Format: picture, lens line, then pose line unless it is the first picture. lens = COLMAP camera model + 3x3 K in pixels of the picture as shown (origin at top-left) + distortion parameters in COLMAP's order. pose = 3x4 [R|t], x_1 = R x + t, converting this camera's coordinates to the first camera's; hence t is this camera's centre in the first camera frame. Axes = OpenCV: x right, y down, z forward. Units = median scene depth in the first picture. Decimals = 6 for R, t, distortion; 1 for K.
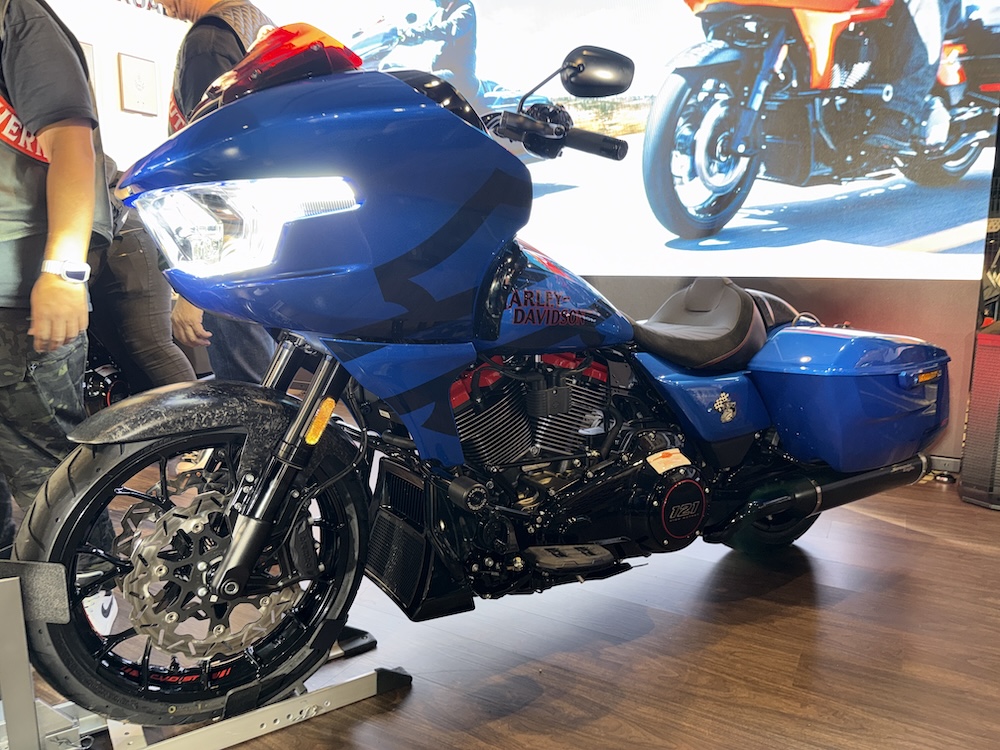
lens RADIAL K [[733.6, 0, 494.2], [0, 733.6, 373.5], [0, 0, 1]] dist [0.005100, -0.007429]
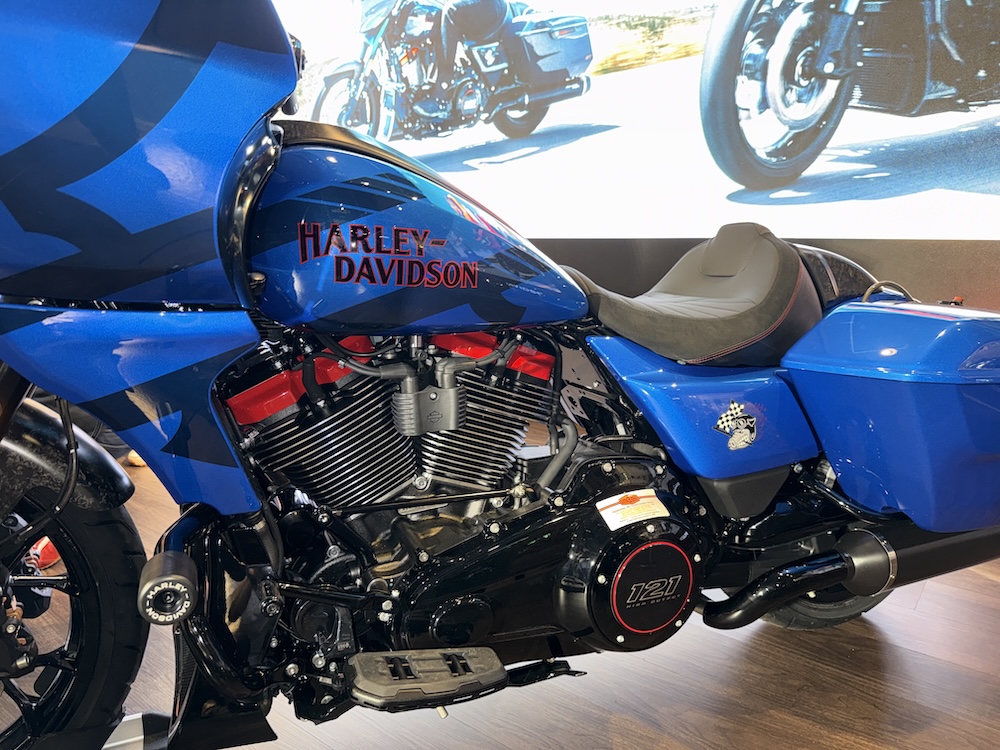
lens RADIAL K [[733.6, 0, 494.2], [0, 733.6, 373.5], [0, 0, 1]] dist [0.005100, -0.007429]
pose [[0.989647, 0.030057, -0.140341, 0.112713], [-0.025787, 0.999150, 0.032145, -0.008137], [0.141188, -0.028193, 0.989581, 0.198483]]
